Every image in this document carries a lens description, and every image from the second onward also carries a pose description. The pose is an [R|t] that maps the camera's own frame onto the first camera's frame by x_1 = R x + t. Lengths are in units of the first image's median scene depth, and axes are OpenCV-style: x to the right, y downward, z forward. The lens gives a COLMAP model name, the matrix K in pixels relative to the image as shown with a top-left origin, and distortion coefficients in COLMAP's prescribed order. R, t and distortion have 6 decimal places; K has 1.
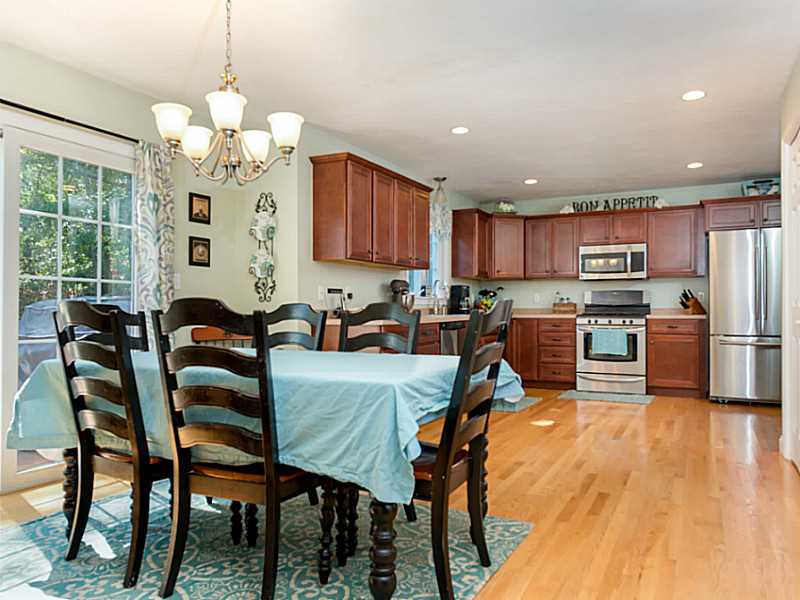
lens RADIAL K [[602.6, 0, 400.0], [0, 602.6, 300.0], [0, 0, 1]] dist [0.001188, 0.004255]
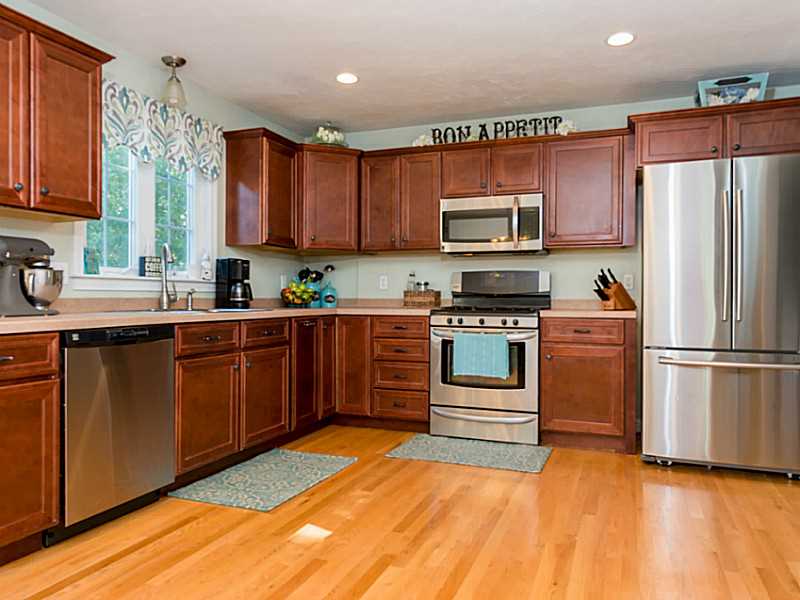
lens RADIAL K [[611.6, 0, 400.5], [0, 611.6, 290.2], [0, 0, 1]] dist [0.032316, -0.001144]
pose [[0.994556, 0.005336, 0.104064, 0.200426], [-0.005443, 0.999985, 0.000744, 0.004415], [-0.104058, -0.001306, 0.994570, 0.395620]]
